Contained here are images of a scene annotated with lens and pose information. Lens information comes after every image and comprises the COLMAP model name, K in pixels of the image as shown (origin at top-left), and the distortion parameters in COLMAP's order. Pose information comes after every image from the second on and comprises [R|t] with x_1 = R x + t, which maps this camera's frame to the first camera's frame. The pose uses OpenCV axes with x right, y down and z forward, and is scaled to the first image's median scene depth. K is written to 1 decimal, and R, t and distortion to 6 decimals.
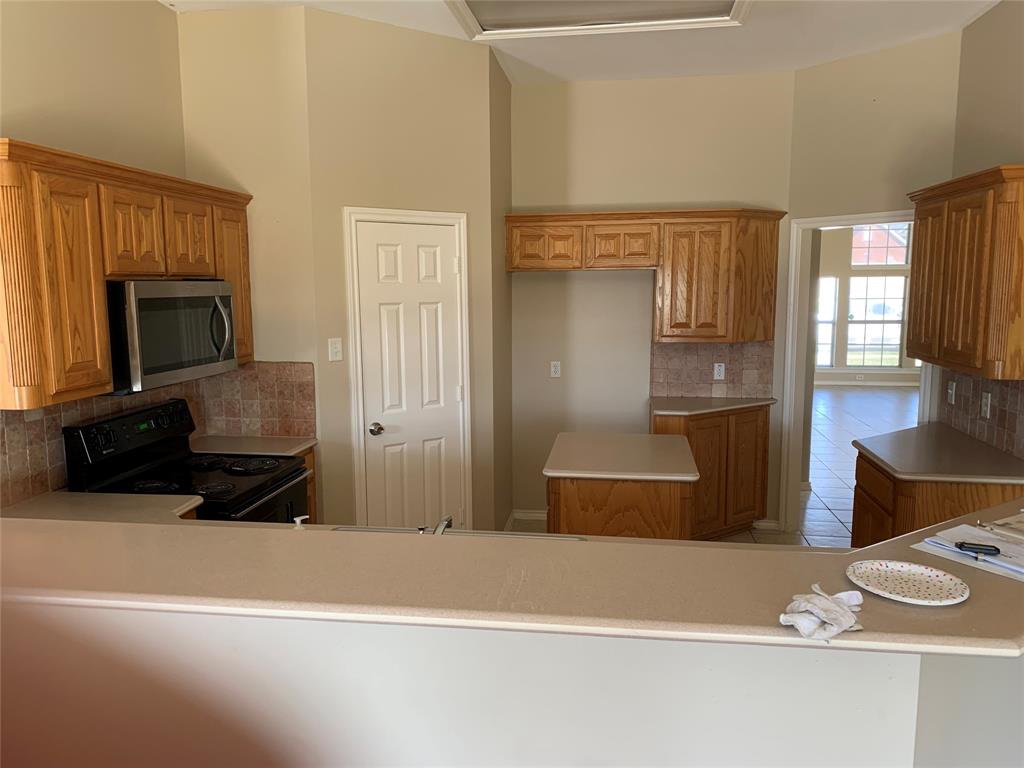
lens RADIAL K [[779.4, 0, 504.0], [0, 779.4, 389.6], [0, 0, 1]] dist [0.011656, -0.012319]
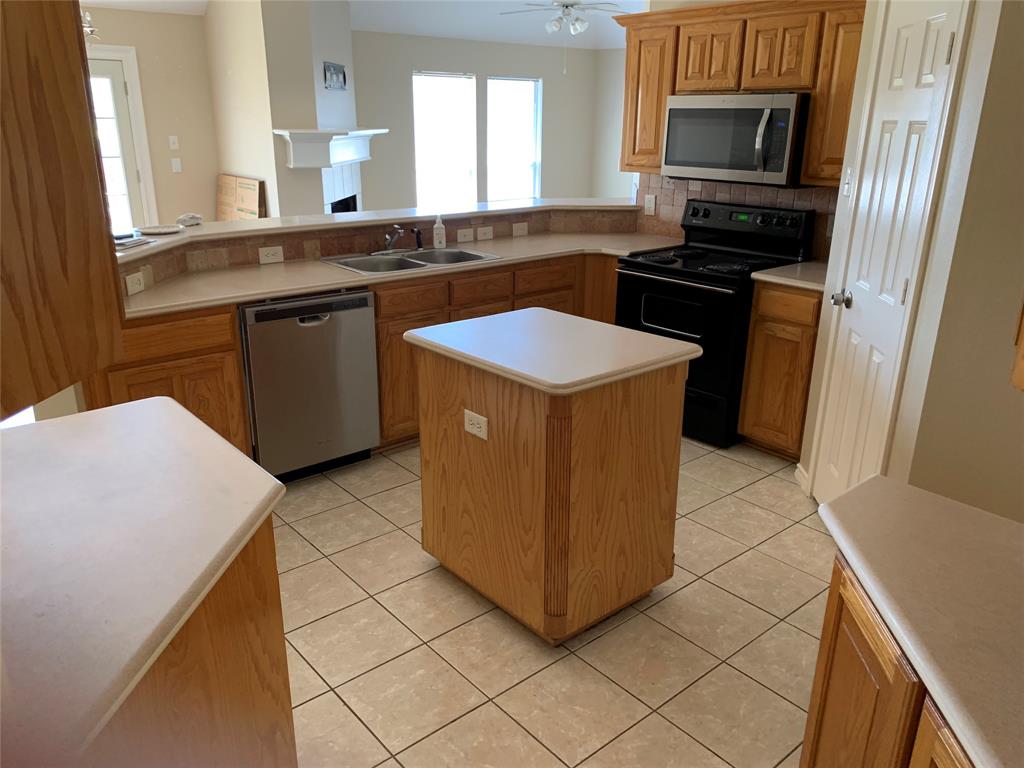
lens RADIAL K [[779.4, 0, 514.4], [0, 779.4, 380.6], [0, 0, 1]] dist [0.011656, -0.012319]
pose [[-0.650549, 0.237618, -0.721335, 1.028157], [-0.113088, 0.908897, 0.401394, -0.243851], [0.750998, 0.342701, -0.564410, 2.097115]]
